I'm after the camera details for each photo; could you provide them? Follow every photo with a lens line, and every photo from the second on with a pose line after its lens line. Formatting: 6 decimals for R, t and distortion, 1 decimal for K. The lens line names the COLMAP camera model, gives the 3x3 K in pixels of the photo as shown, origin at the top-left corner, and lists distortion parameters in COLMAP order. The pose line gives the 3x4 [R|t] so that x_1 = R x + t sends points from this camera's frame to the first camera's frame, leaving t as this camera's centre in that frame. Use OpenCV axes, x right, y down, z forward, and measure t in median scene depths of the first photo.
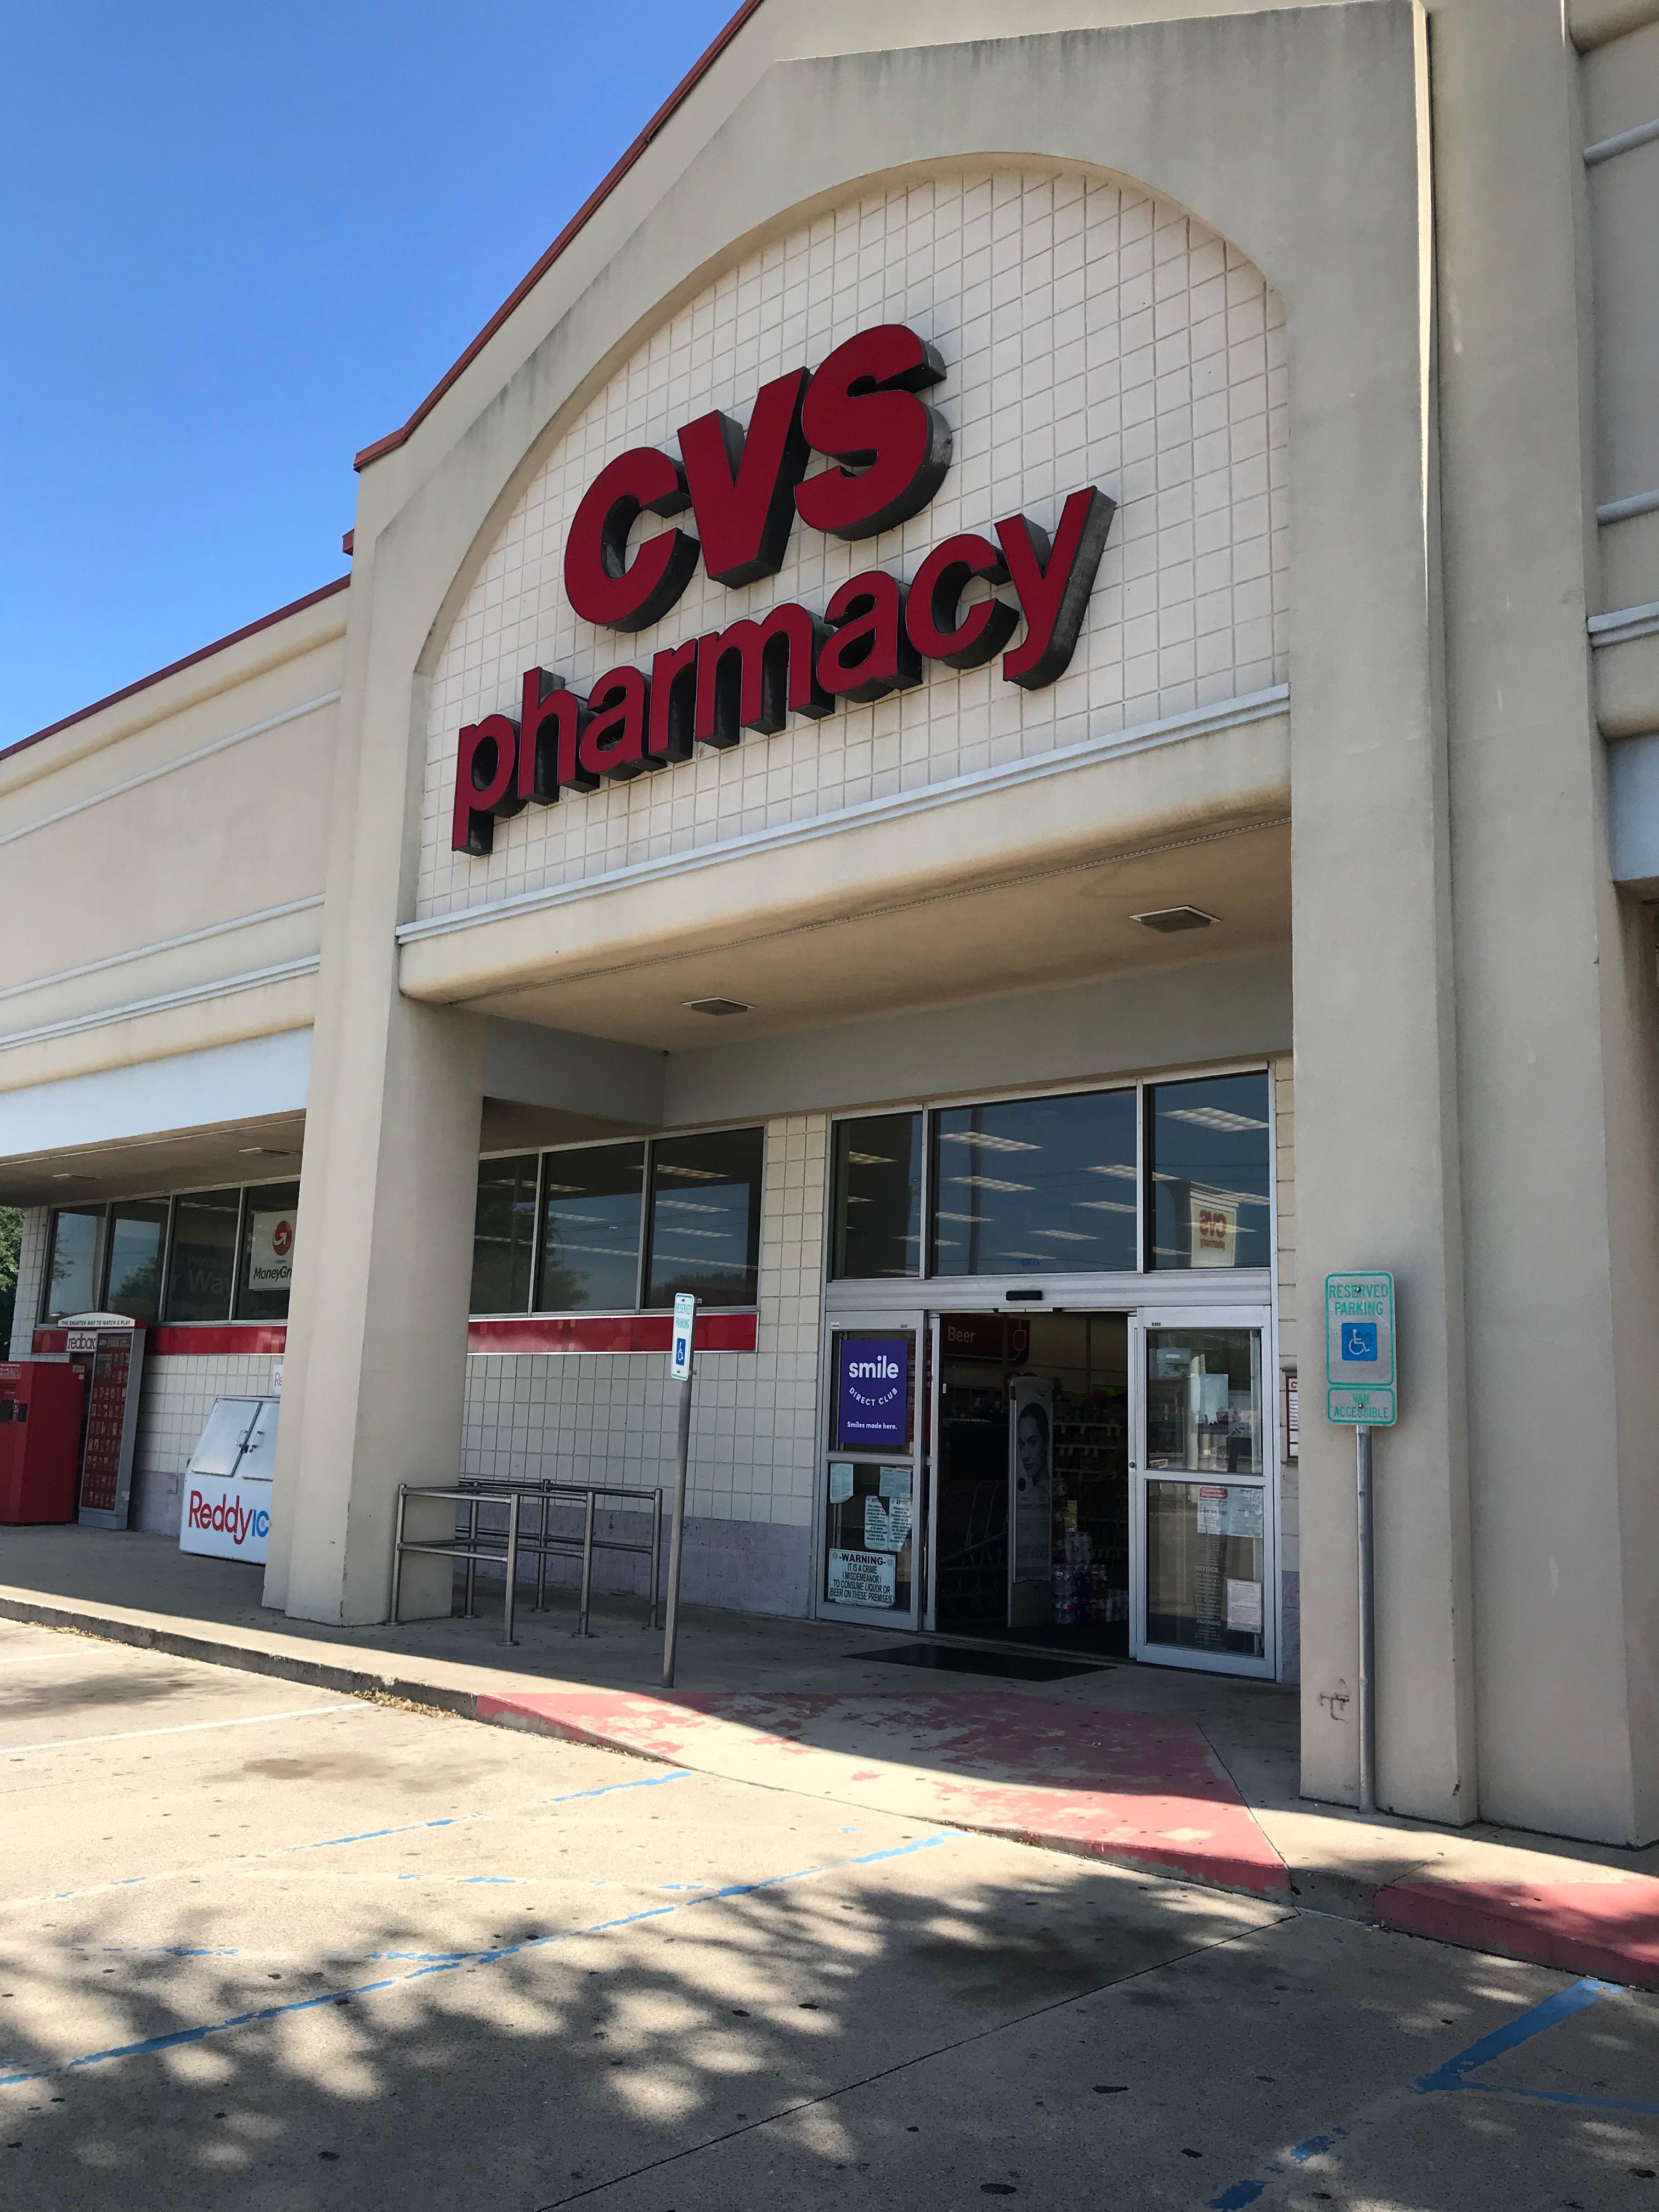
lens RADIAL K [[1817.2, 0, 833.7], [0, 1817.2, 1112.4], [0, 0, 1]] dist [0.023216, -0.051310]
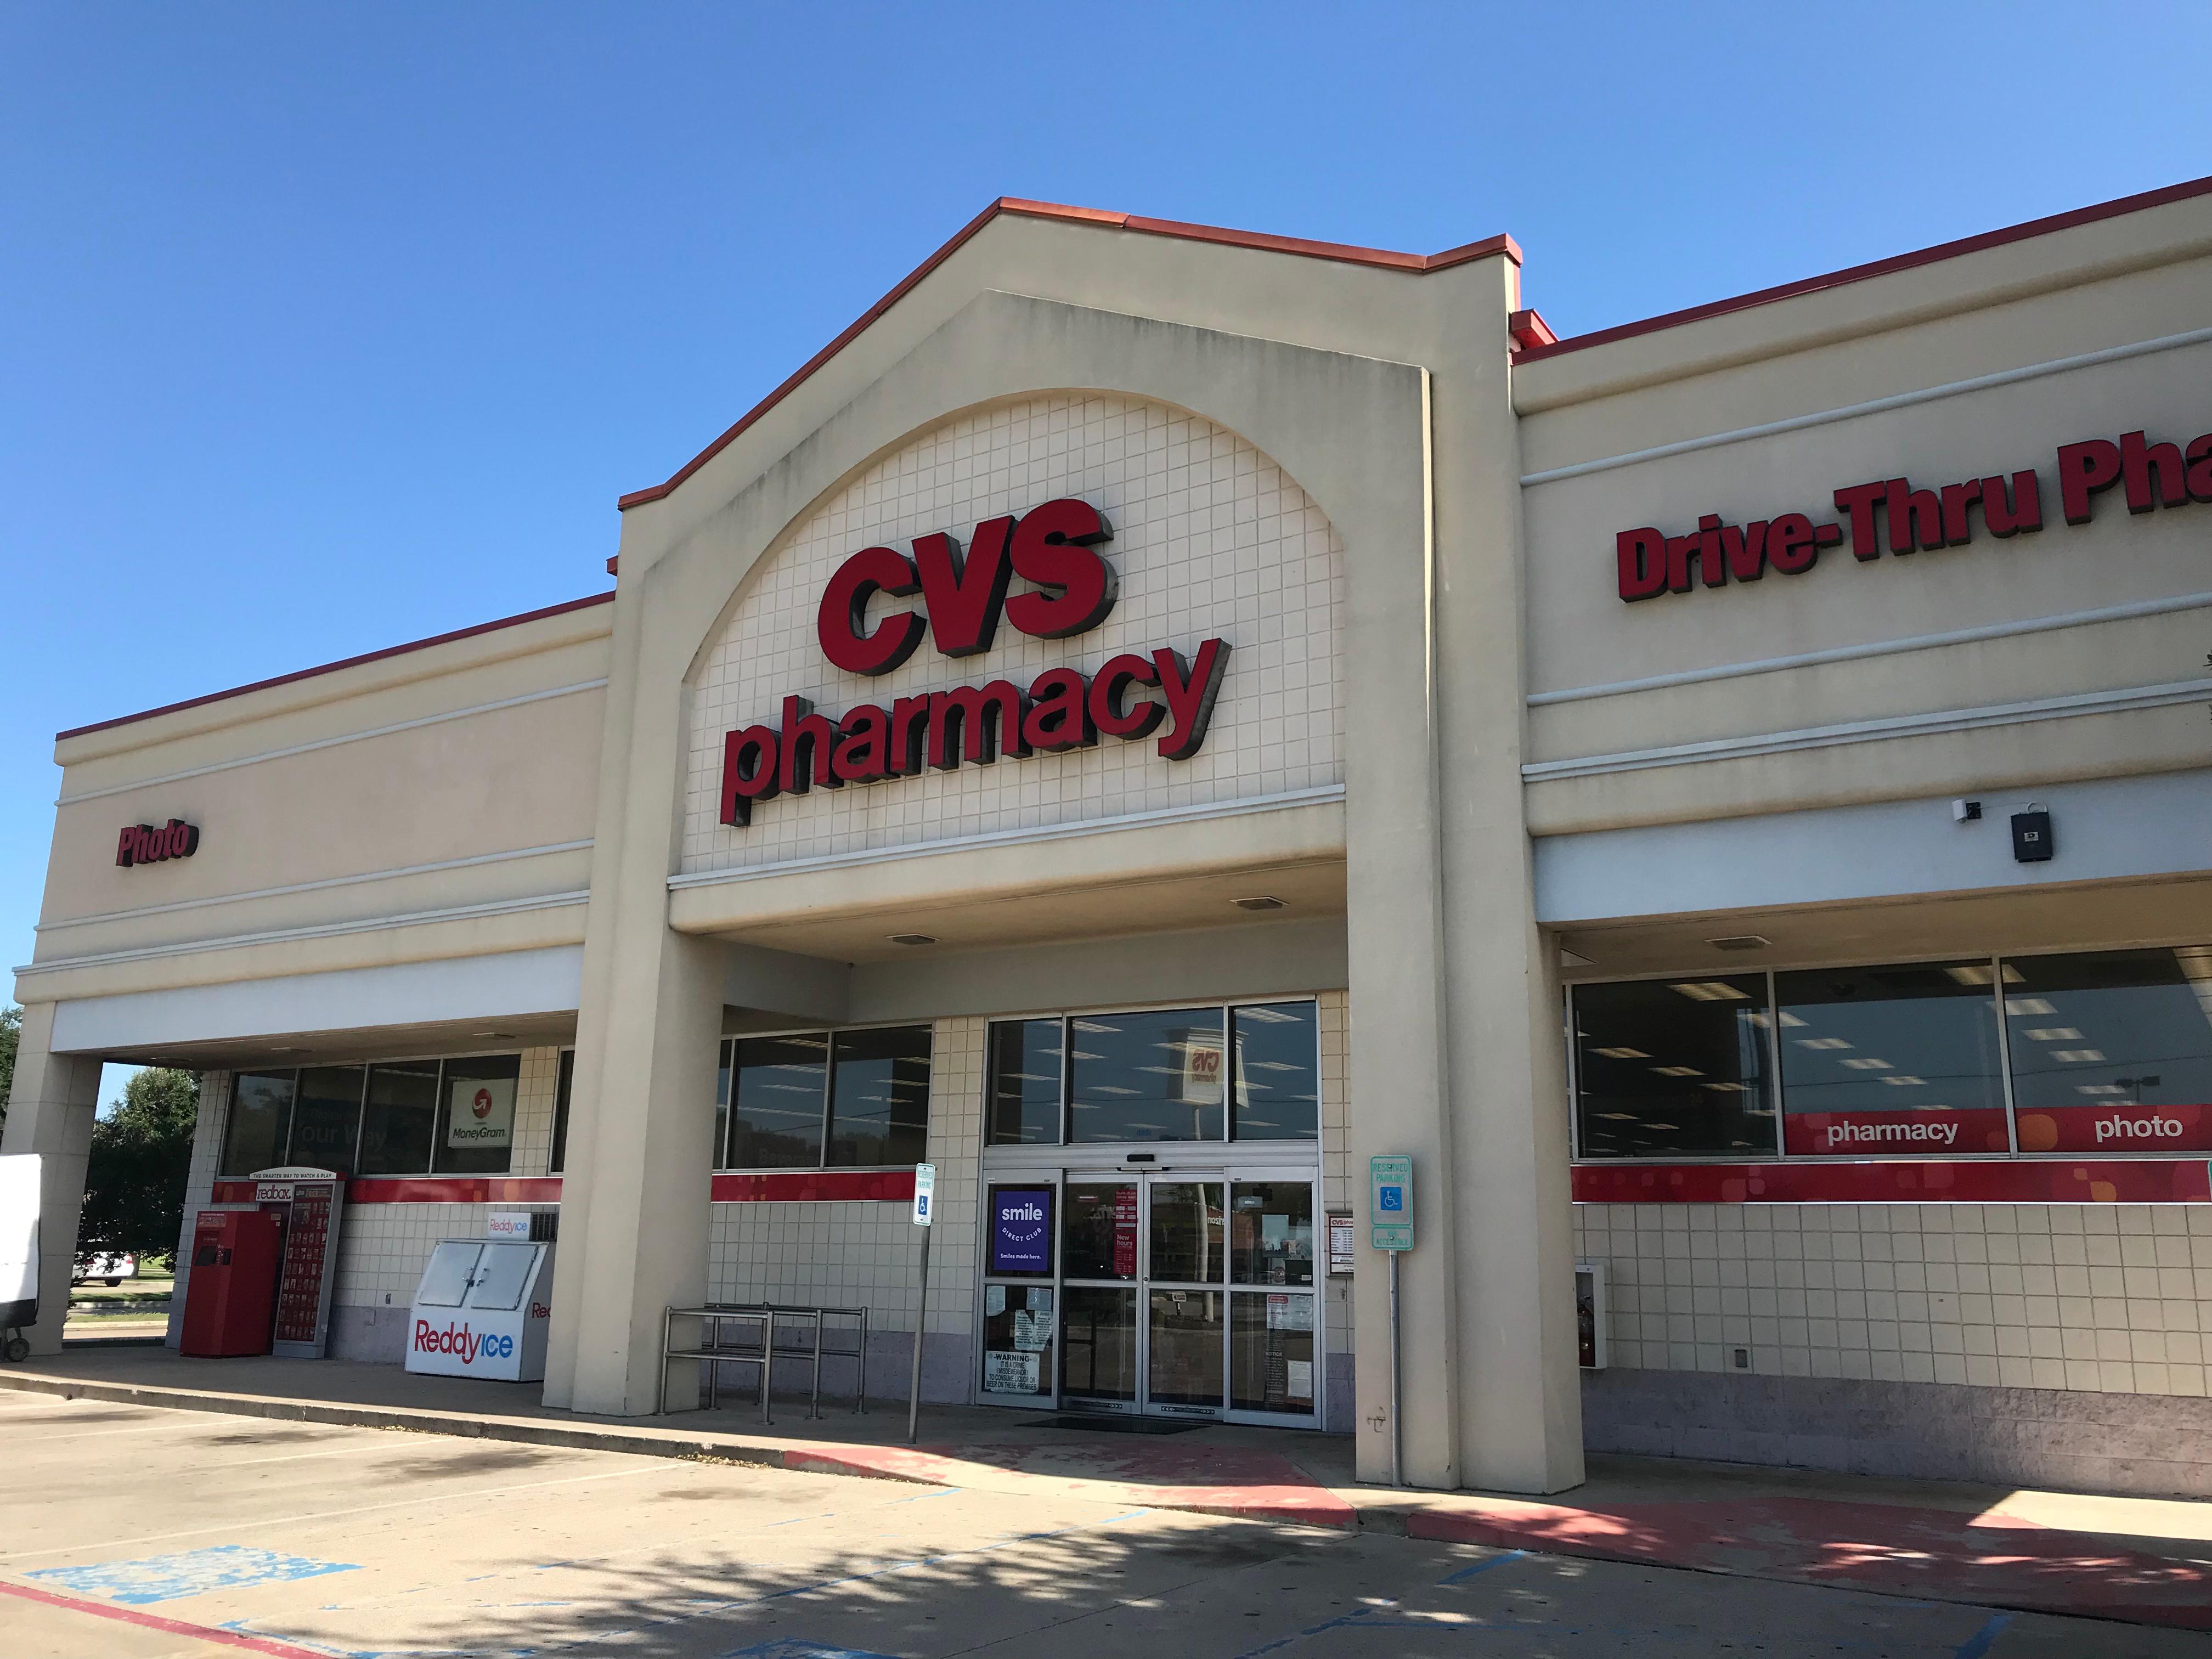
lens RADIAL K [[1817.2, 0, 1105.8], [0, 1817.2, 820.5], [0, 0, 1]] dist [0.023216, -0.051310]
pose [[0.988075, 0.022673, 0.152295, -0.151572], [-0.012614, 0.997694, -0.066689, -0.068949], [-0.153456, 0.063973, 0.986083, -0.408871]]
